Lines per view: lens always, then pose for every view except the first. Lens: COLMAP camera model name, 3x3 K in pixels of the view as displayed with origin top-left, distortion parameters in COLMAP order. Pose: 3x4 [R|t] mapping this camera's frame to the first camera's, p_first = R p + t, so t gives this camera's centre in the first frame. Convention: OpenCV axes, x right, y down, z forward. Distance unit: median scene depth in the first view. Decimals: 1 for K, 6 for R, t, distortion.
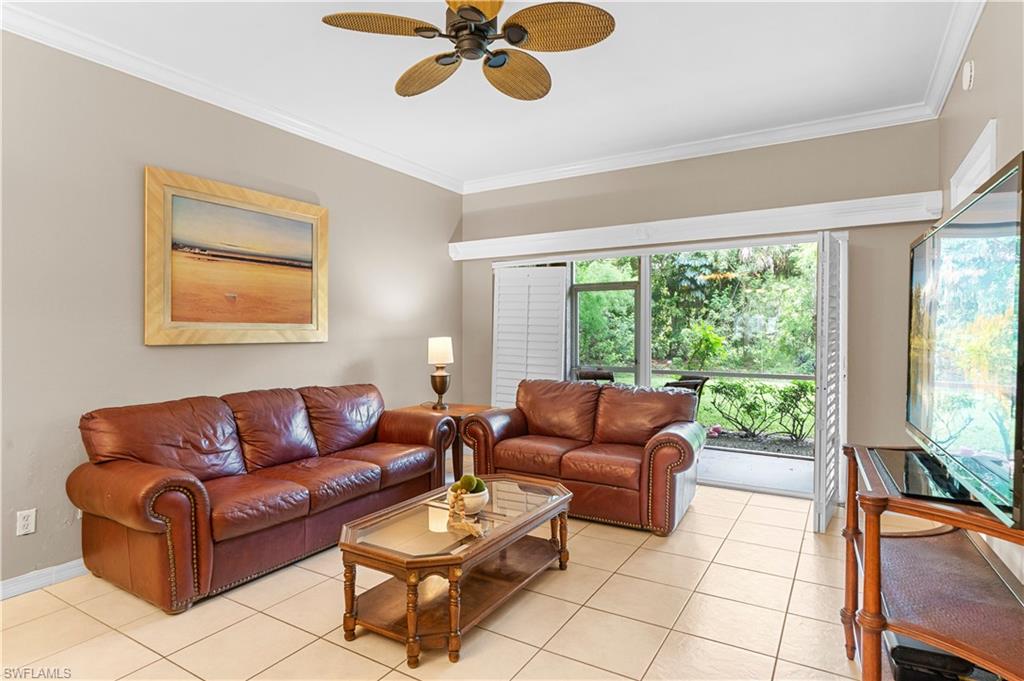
lens RADIAL K [[549.1, 0, 514.4], [0, 549.1, 332.0], [0, 0, 1]] dist [-0.009589, -0.000493]
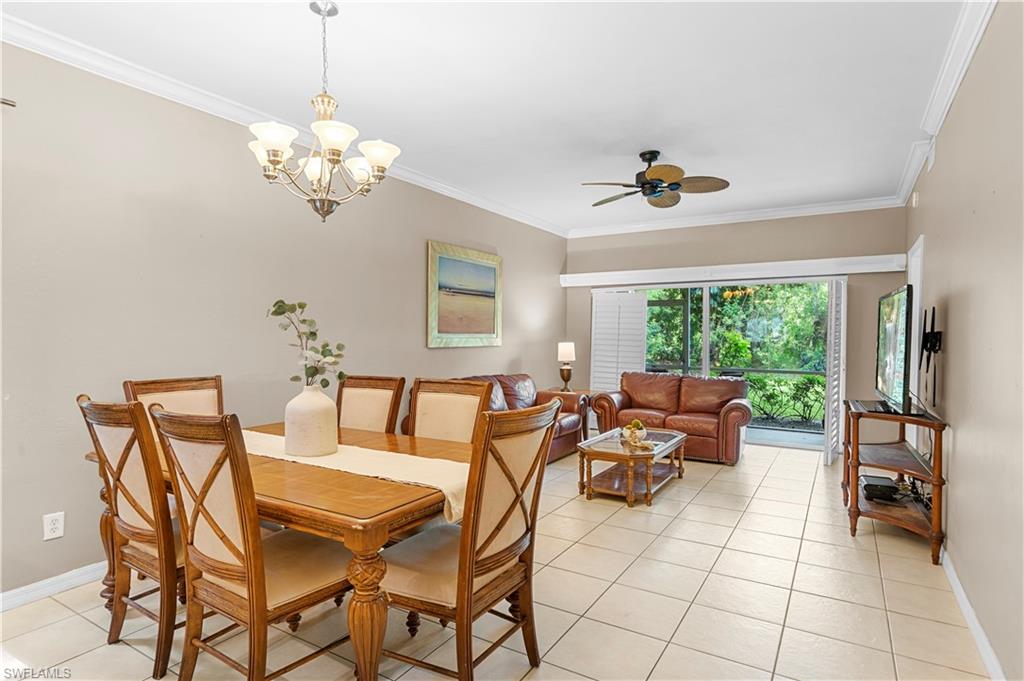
lens RADIAL K [[549.1, 0, 509.9], [0, 549.1, 339.0], [0, 0, 1]] dist [-0.009589, -0.000493]
pose [[0.999981, 0.004700, -0.003883, -0.318025], [-0.004660, 0.999935, 0.010378, -0.016343], [0.003931, -0.010360, 0.999939, -0.521809]]
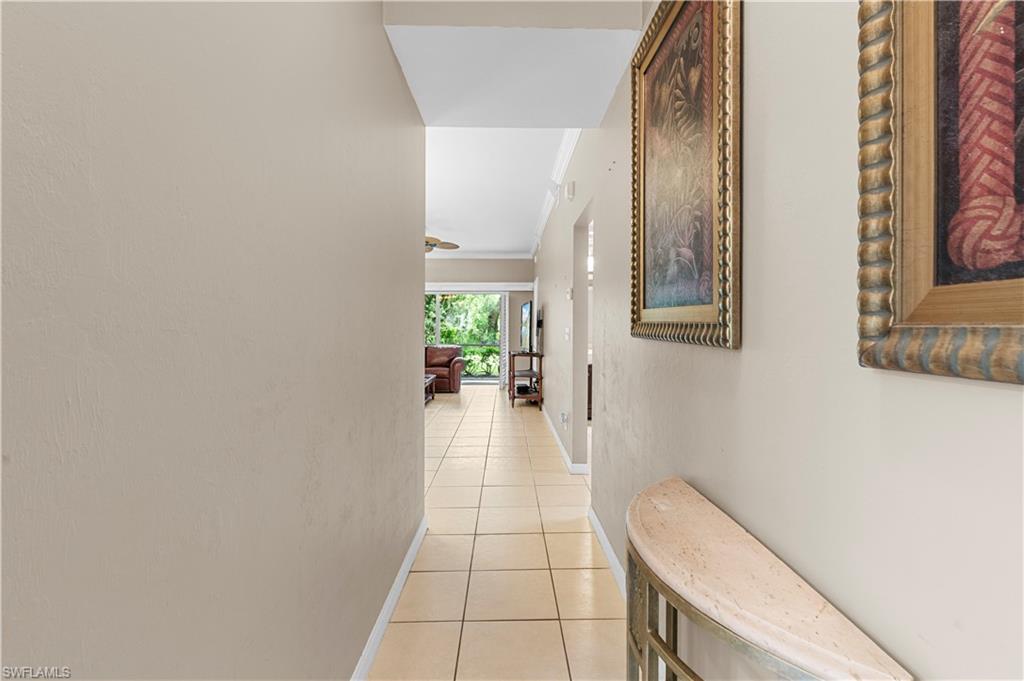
lens RADIAL K [[481.0, 0, 515.7], [0, 481.0, 337.8], [0, 0, 1]] dist [-0.000171, -0.000001]
pose [[0.844220, -0.013320, 0.535832, -0.719325], [0.000278, 0.999702, 0.024414, 0.002185], [-0.535998, -0.020462, 0.843972, -1.163581]]
